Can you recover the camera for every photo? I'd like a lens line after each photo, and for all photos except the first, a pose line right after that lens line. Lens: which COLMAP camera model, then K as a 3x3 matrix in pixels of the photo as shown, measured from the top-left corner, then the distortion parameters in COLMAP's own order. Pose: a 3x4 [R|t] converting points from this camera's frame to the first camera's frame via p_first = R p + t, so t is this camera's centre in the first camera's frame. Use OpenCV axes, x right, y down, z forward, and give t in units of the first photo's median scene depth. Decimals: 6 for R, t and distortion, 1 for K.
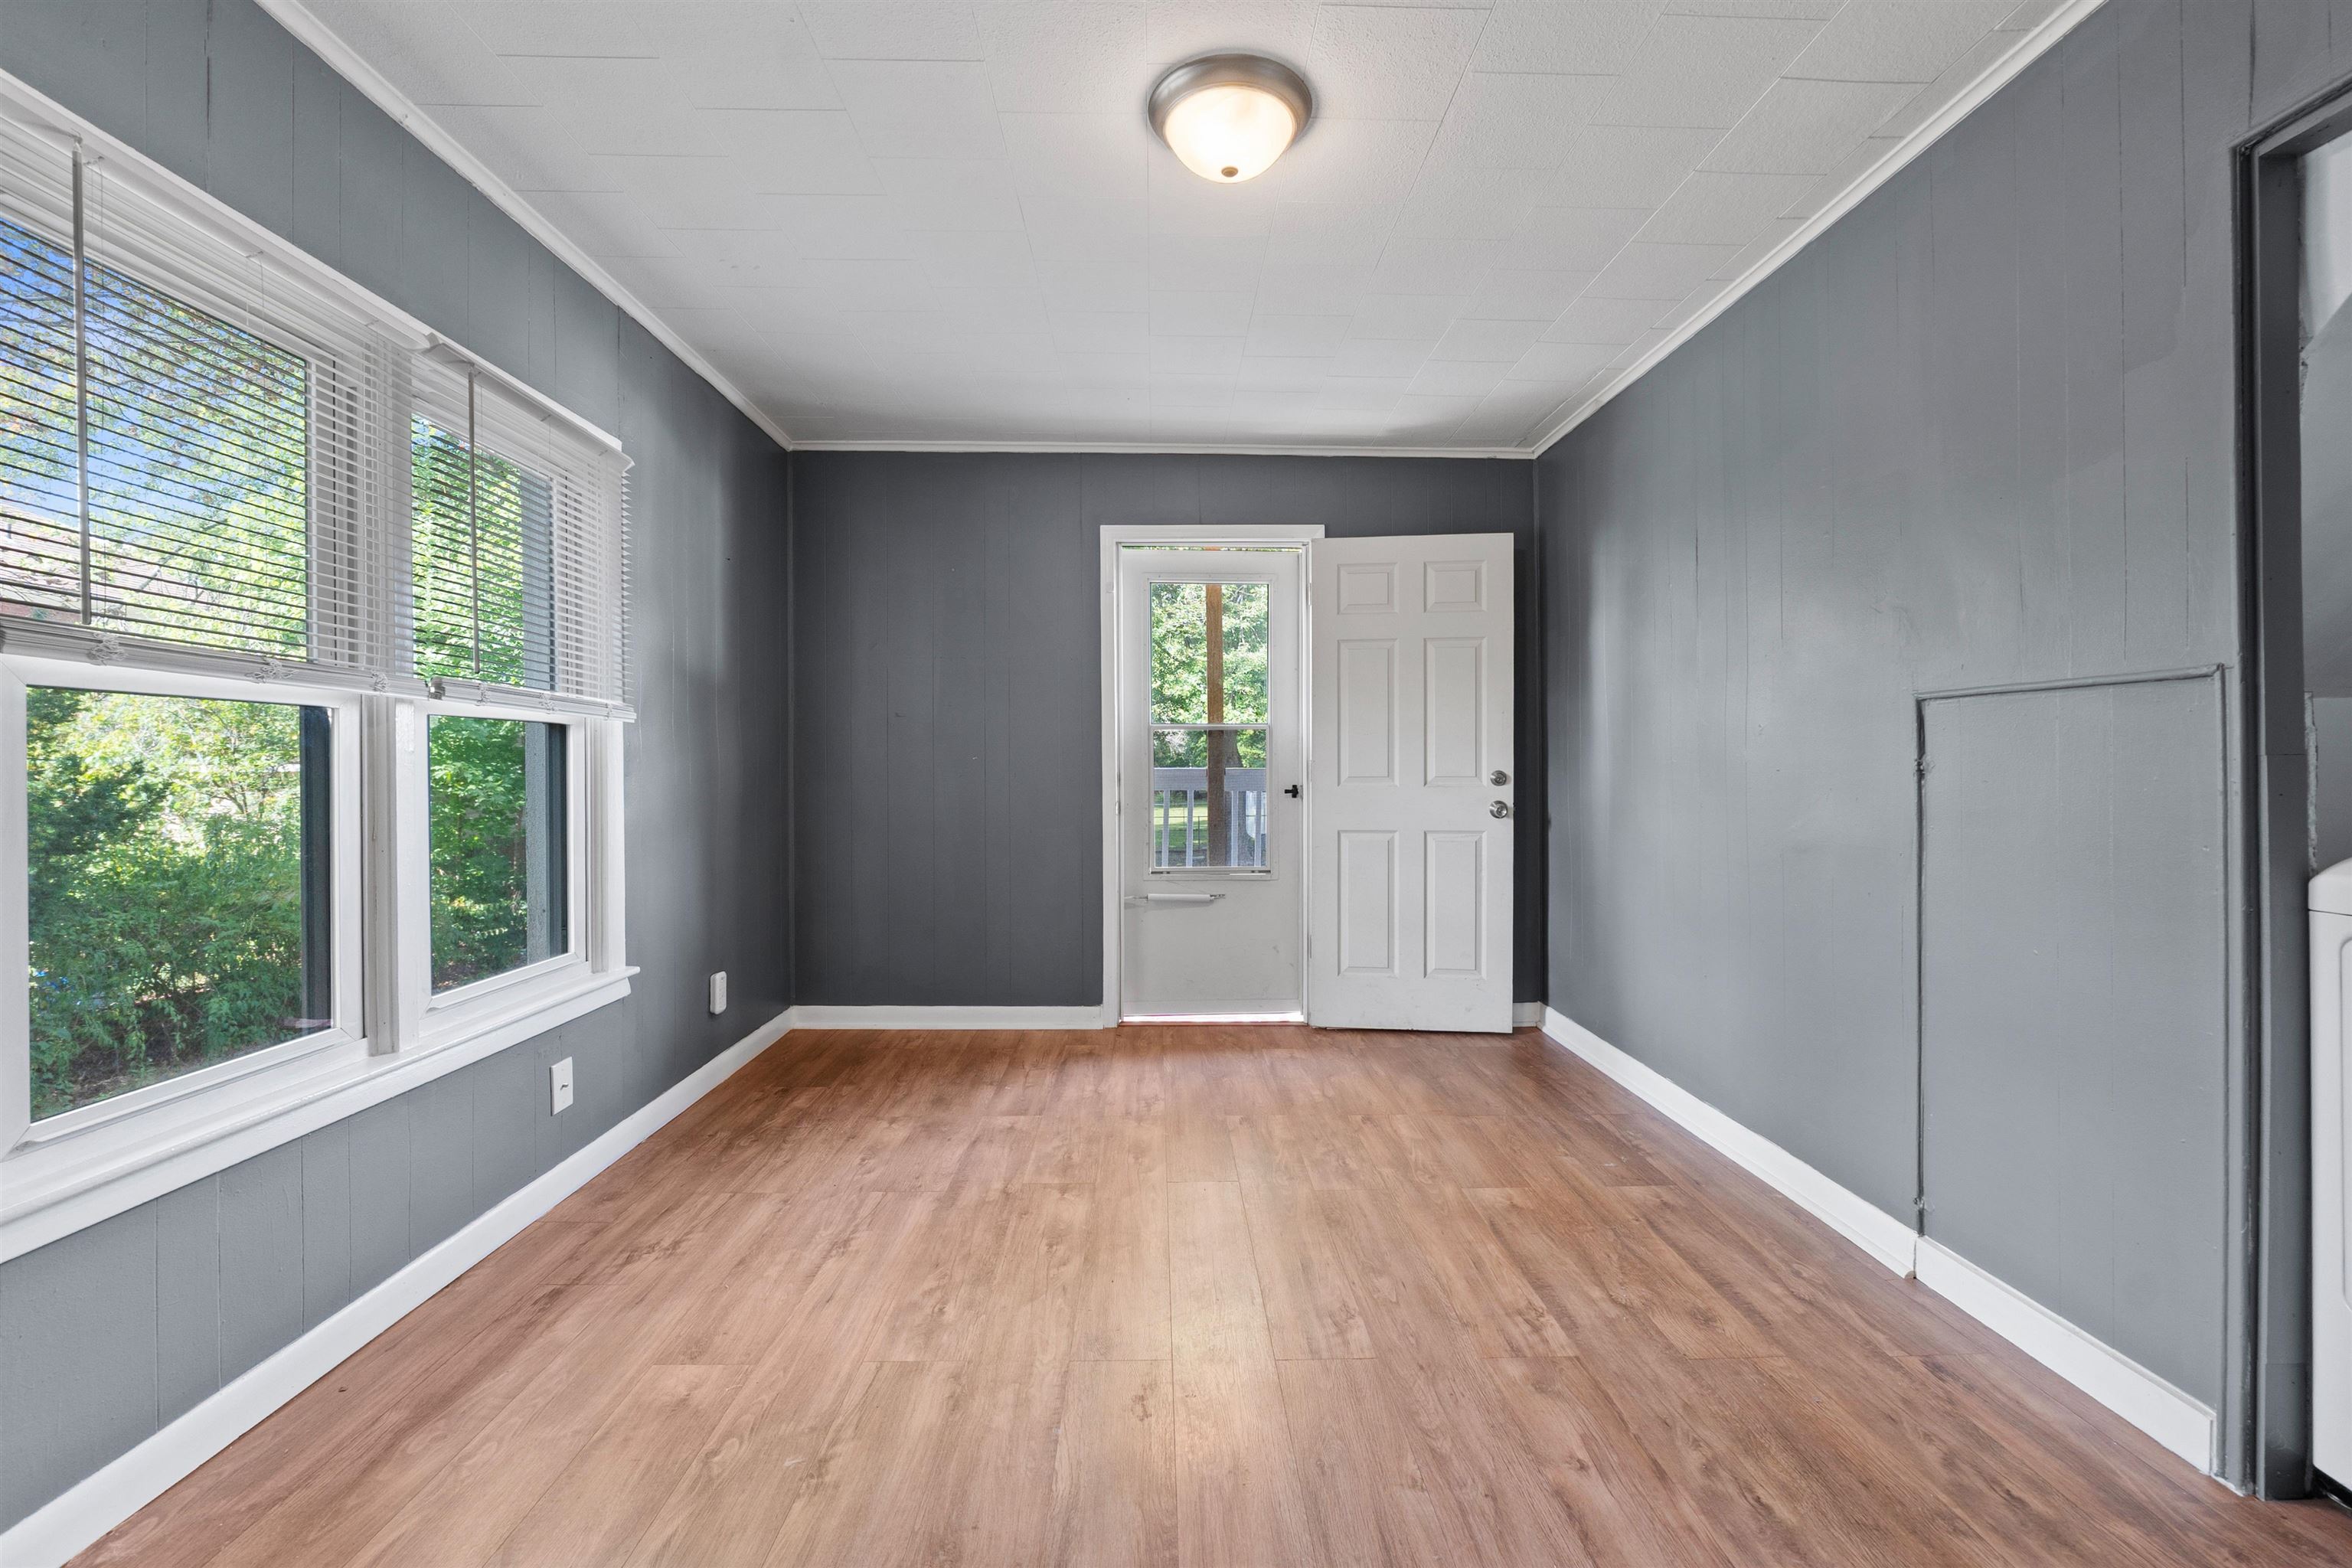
lens RADIAL K [[987.1, 0, 1173.0], [0, 987.1, 774.3], [0, 0, 1]] dist [-0.013123, 0.001975]
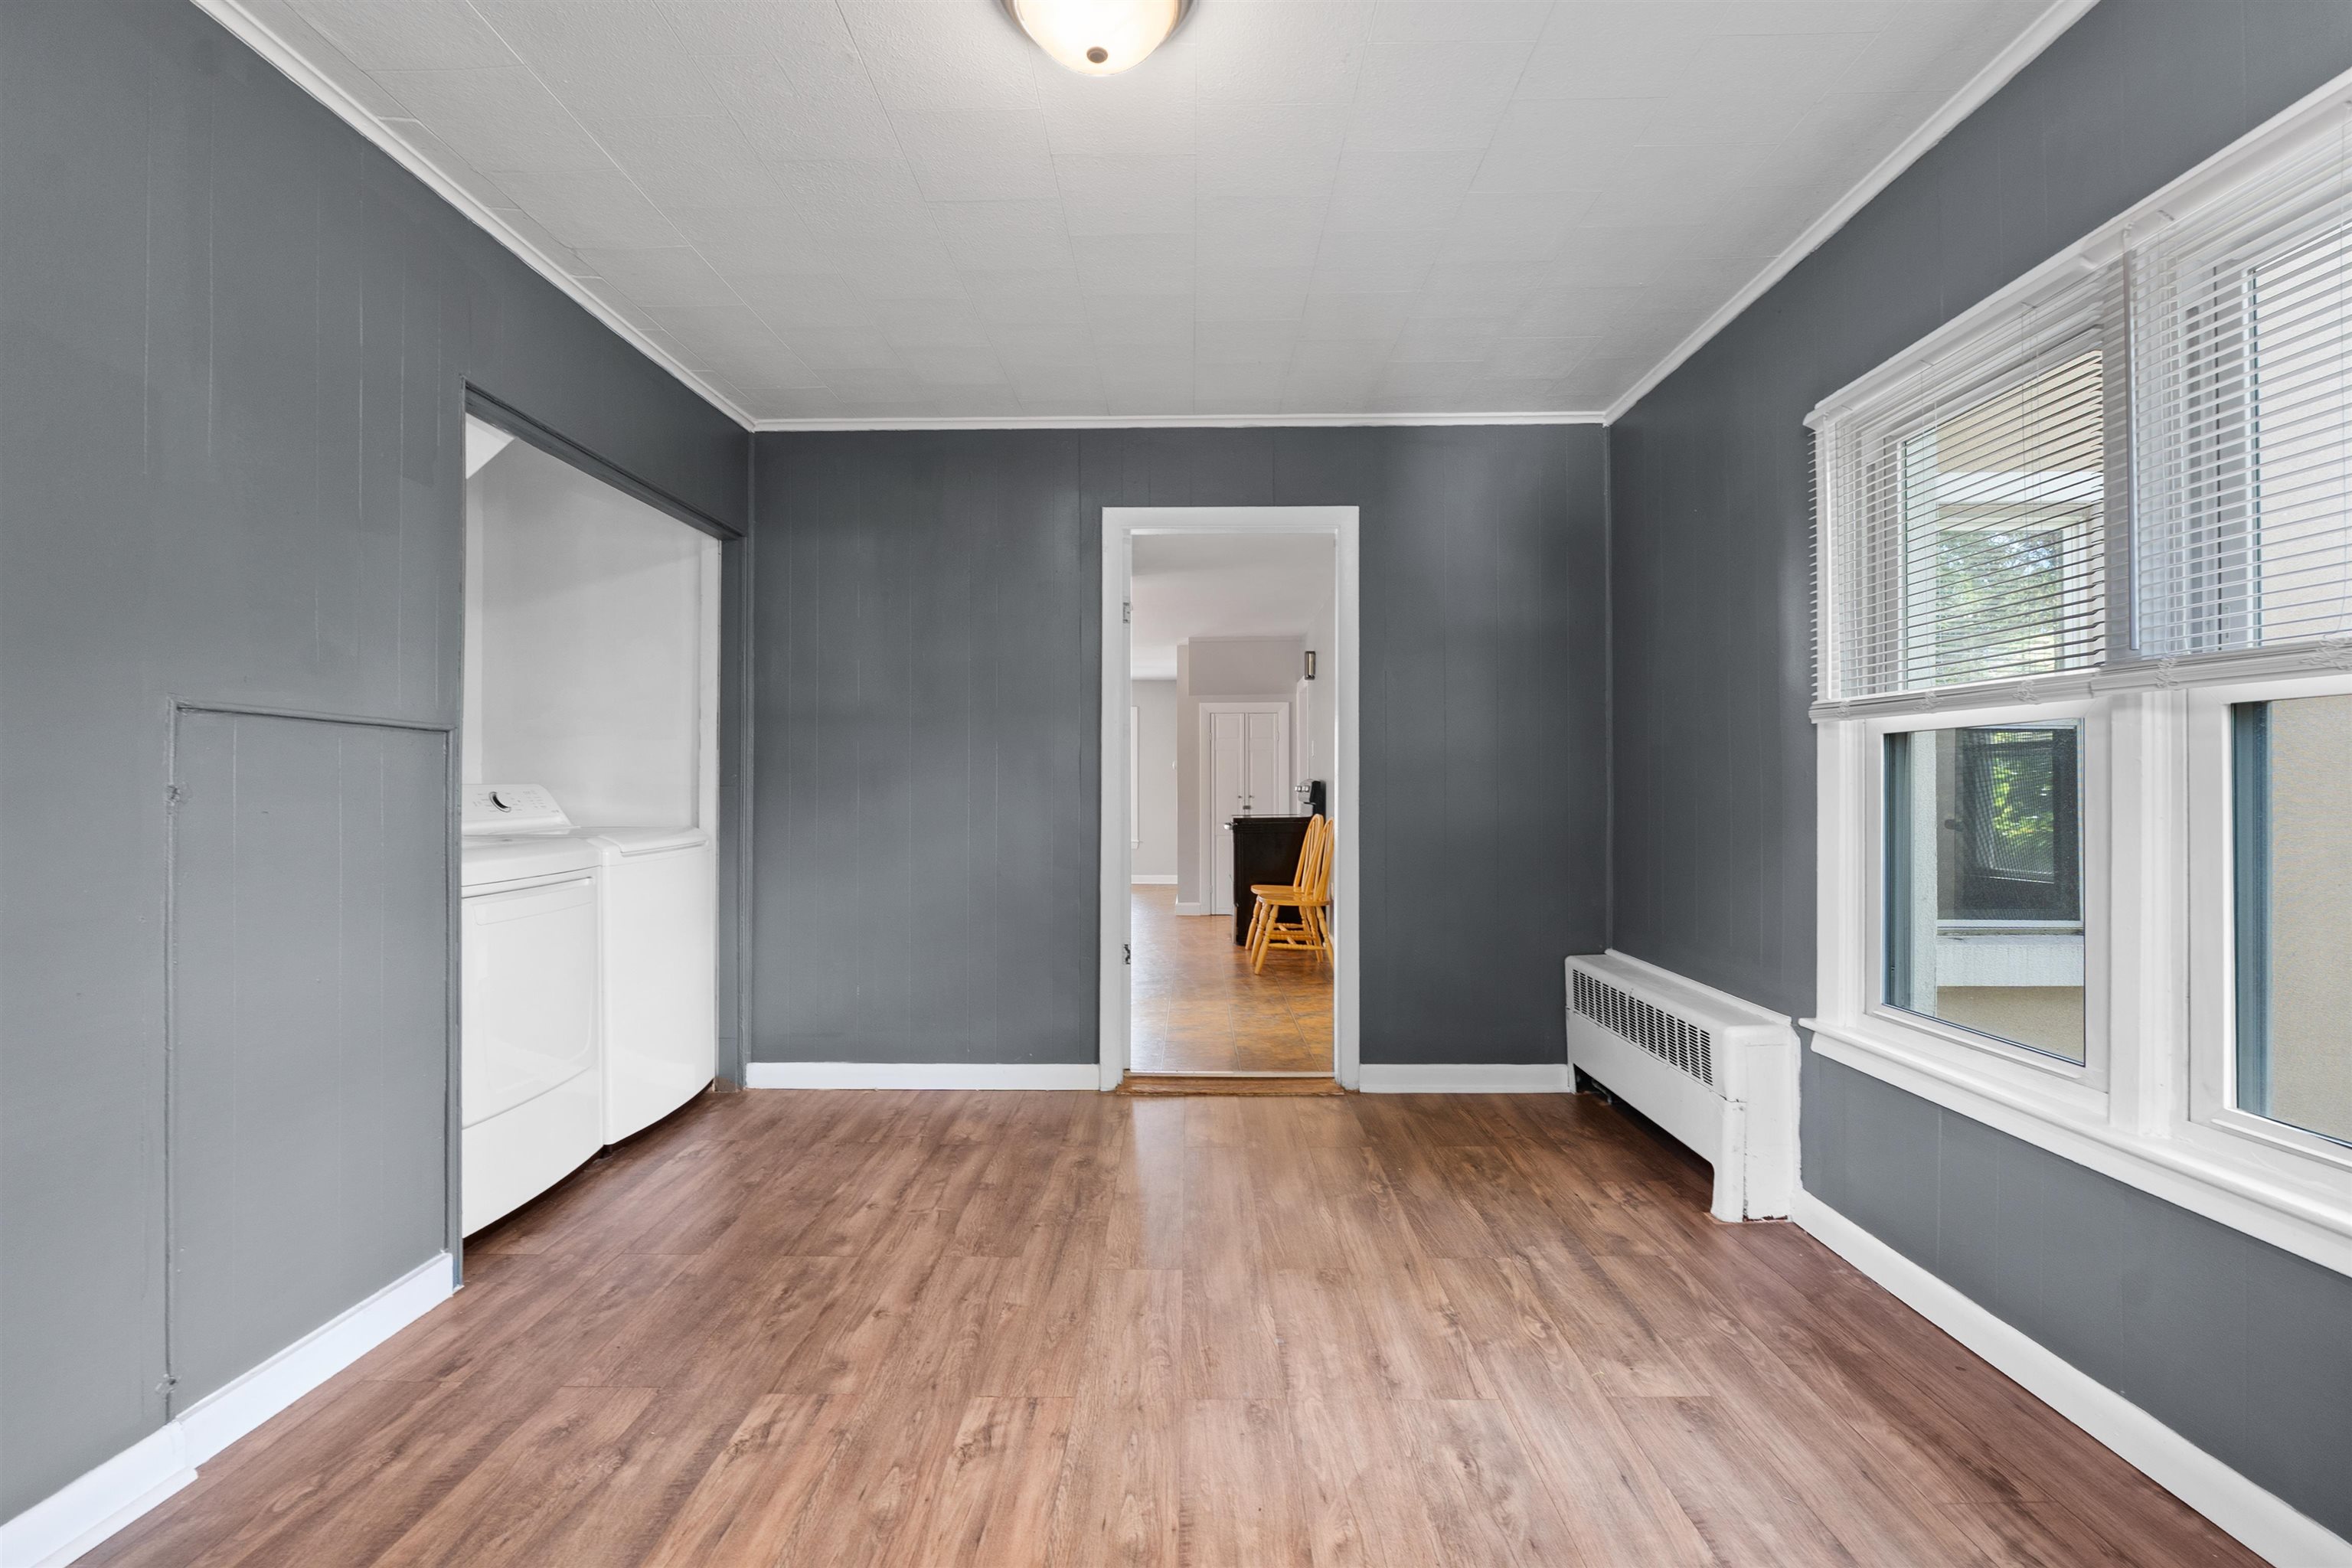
lens RADIAL K [[987.1, 0, 1166.0], [0, 987.1, 793.5], [0, 0, 1]] dist [-0.013123, 0.001975]
pose [[-0.999109, 0.005080, 0.041909, -0.028066], [0.005389, 0.999959, 0.007255, -0.009236], [-0.041871, 0.007474, -0.999095, 1.875688]]
